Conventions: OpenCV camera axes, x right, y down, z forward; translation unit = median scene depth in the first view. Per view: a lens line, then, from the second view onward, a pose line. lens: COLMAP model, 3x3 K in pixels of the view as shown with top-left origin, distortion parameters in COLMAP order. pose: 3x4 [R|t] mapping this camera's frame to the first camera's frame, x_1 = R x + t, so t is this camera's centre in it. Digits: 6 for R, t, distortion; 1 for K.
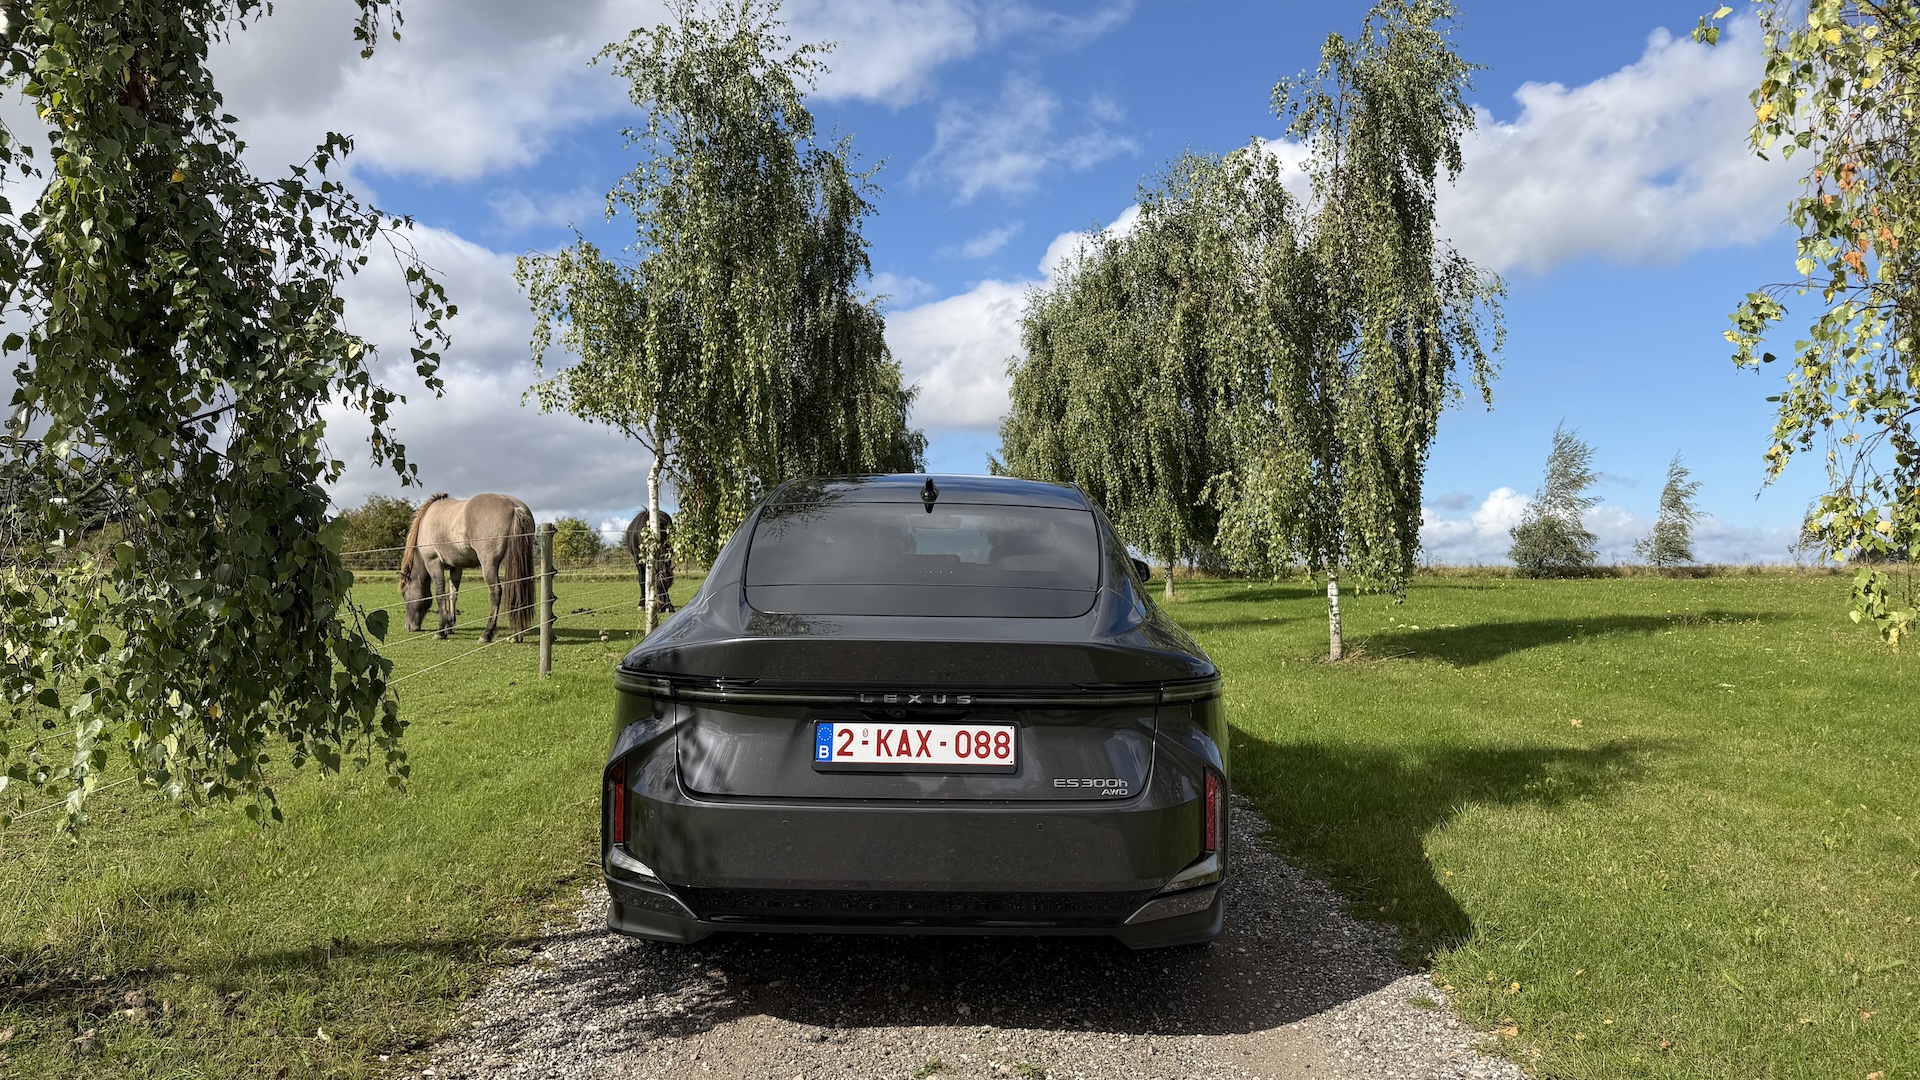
lens RADIAL K [[1373.5, 0, 969.5], [0, 1373.5, 511.9], [0, 0, 1]] dist [0.074500, -0.103064]
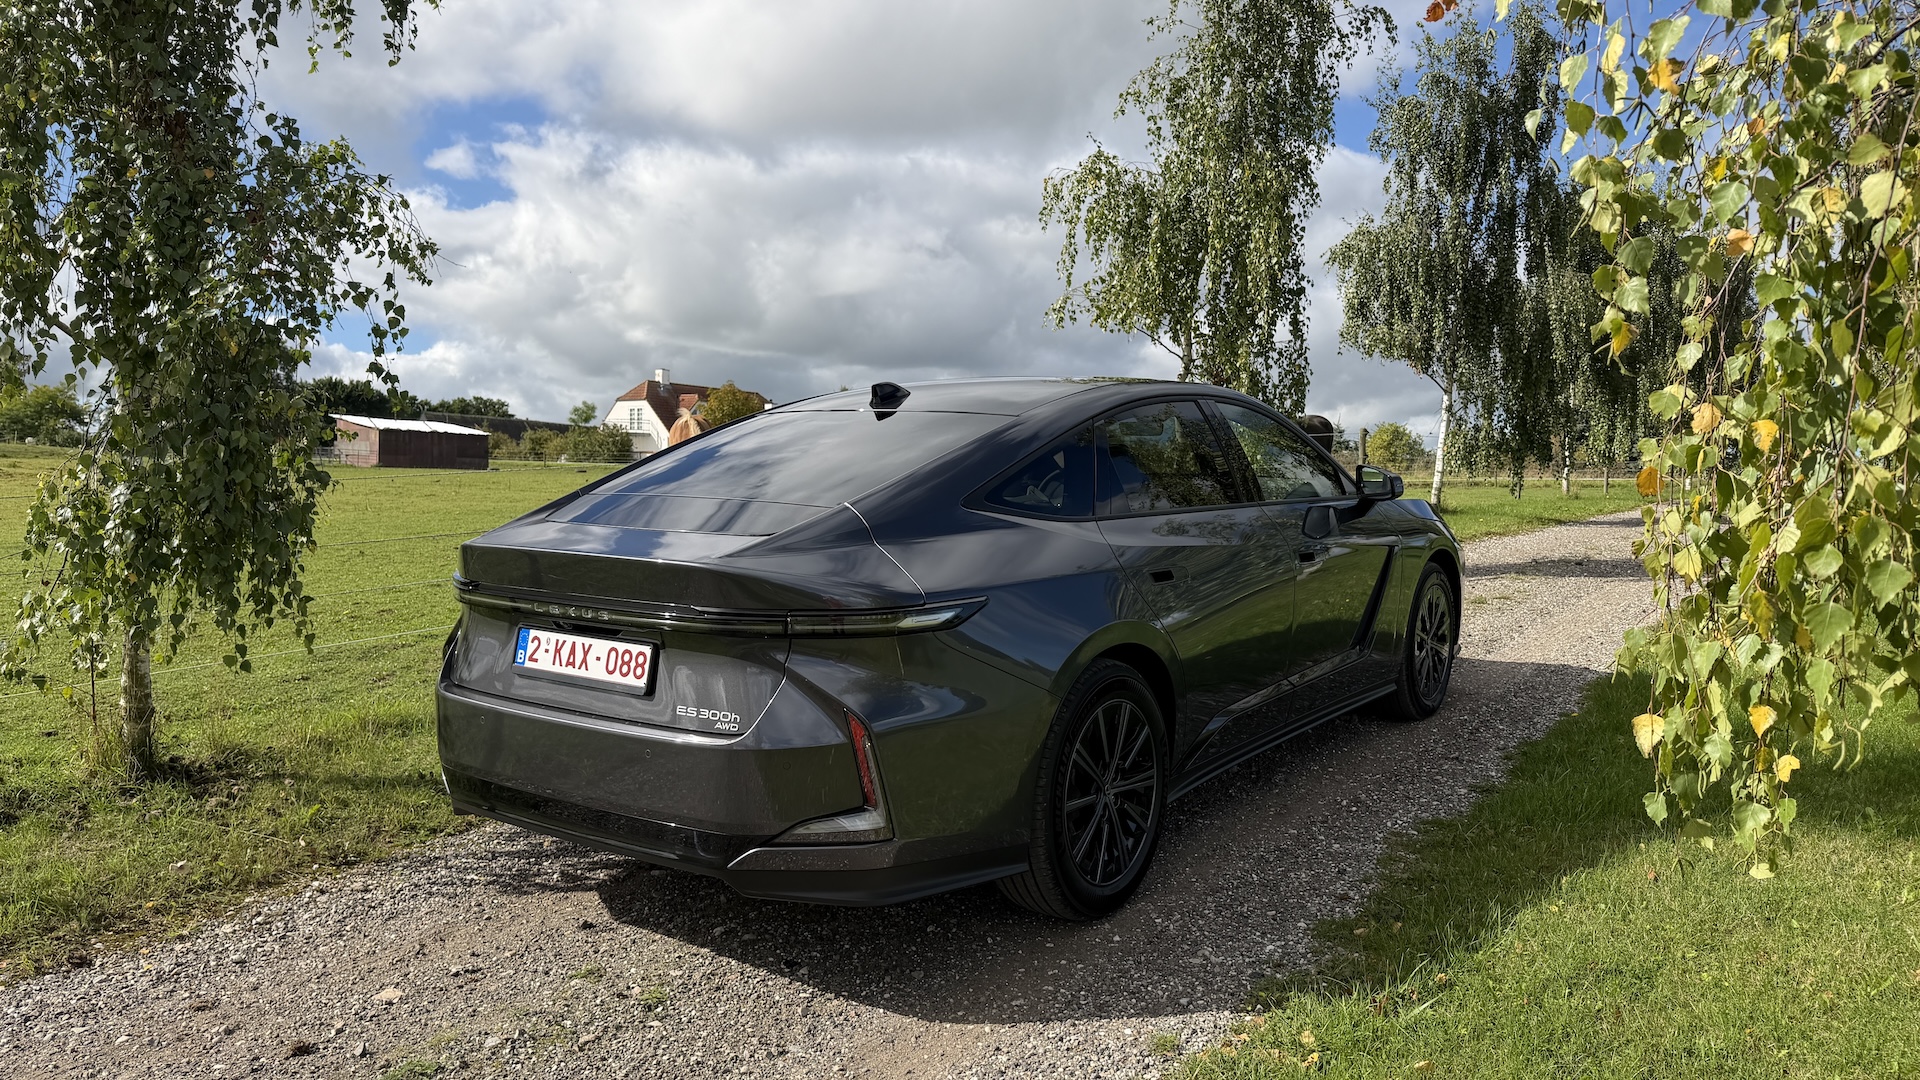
lens RADIAL K [[1373.5, 0, 951.7], [0, 1373.5, 537.5], [0, 0, 1]] dist [0.074500, -0.103064]
pose [[0.812197, 0.040414, -0.581981, 0.338848], [0.010165, 0.996466, 0.083383, 0.001075], [0.583294, -0.073639, 0.808916, 0.158970]]
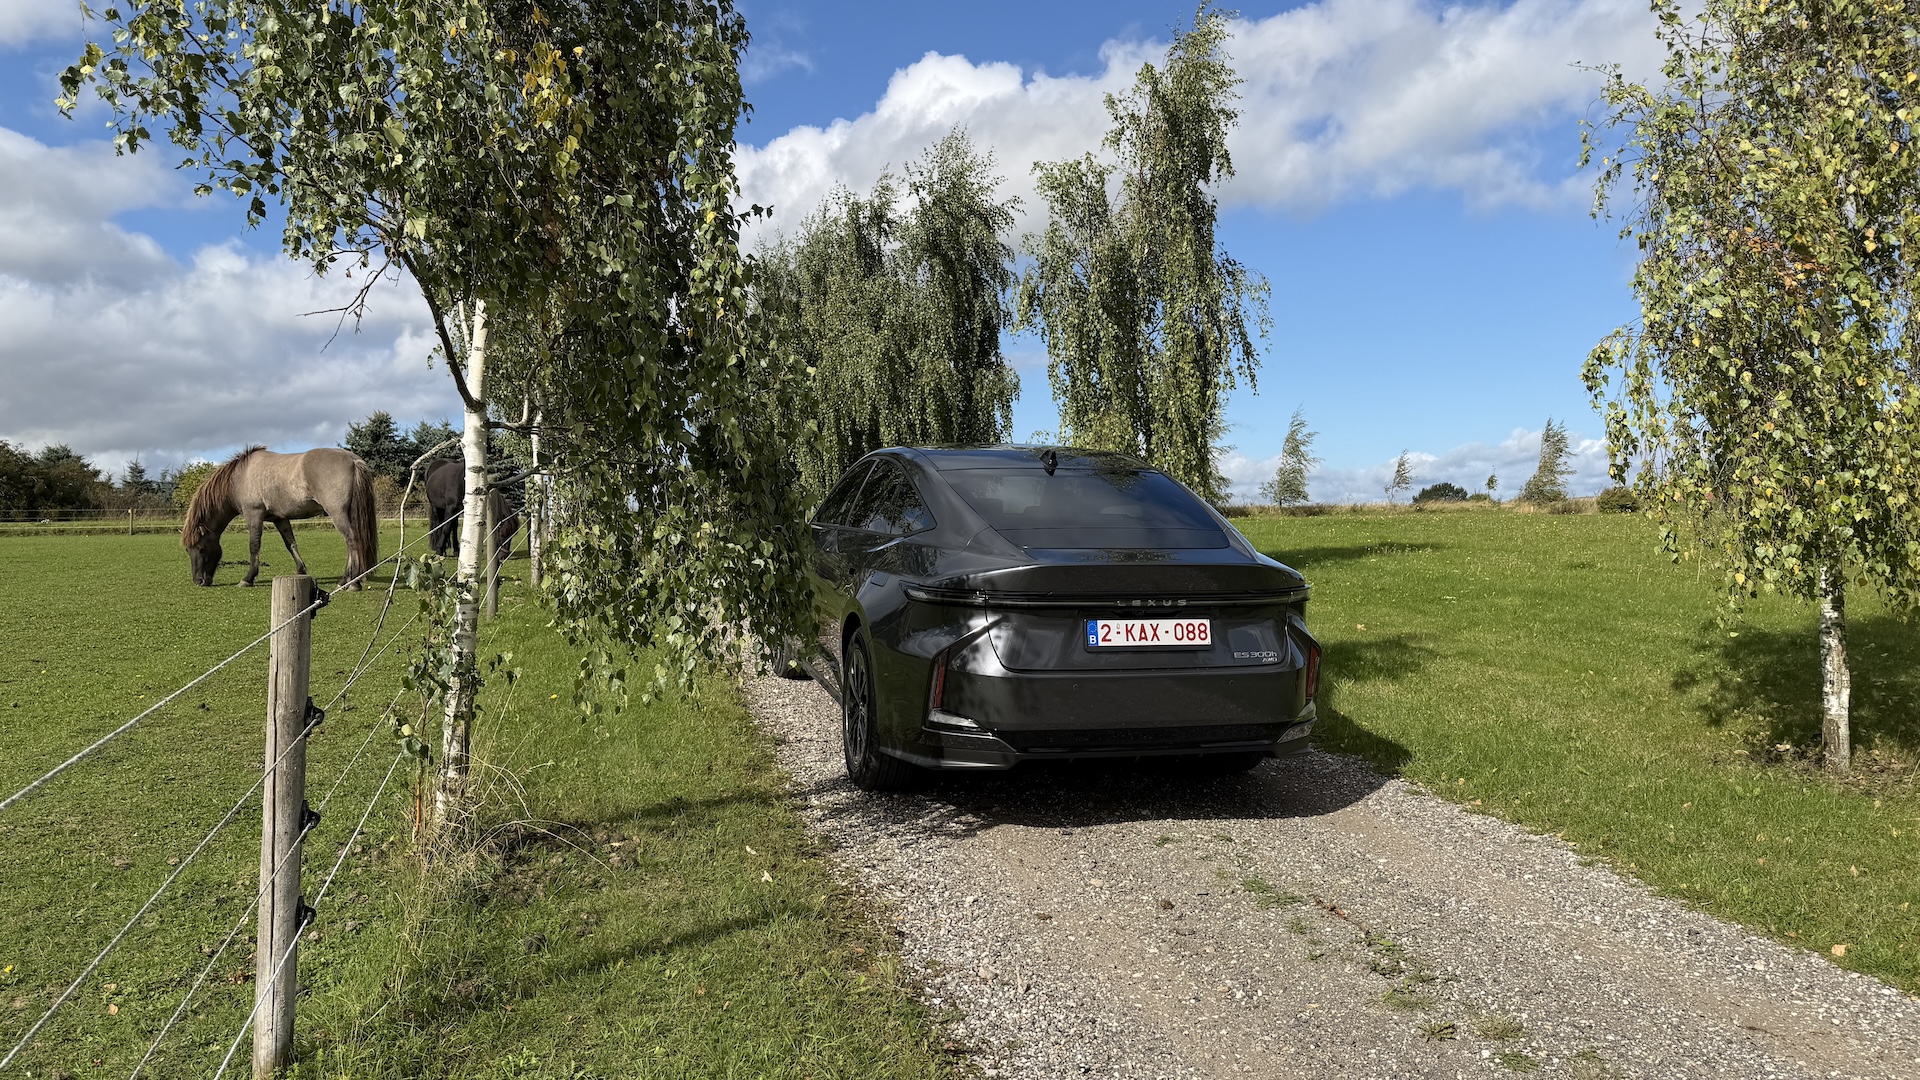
lens RADIAL K [[1373.5, 0, 950.9], [0, 1373.5, 499.7], [0, 0, 1]] dist [0.074500, -0.103064]
pose [[0.969514, -0.004084, 0.245003, -0.278182], [-0.004102, 0.999450, 0.032893, -0.011796], [-0.245003, -0.032895, 0.968964, -0.182973]]
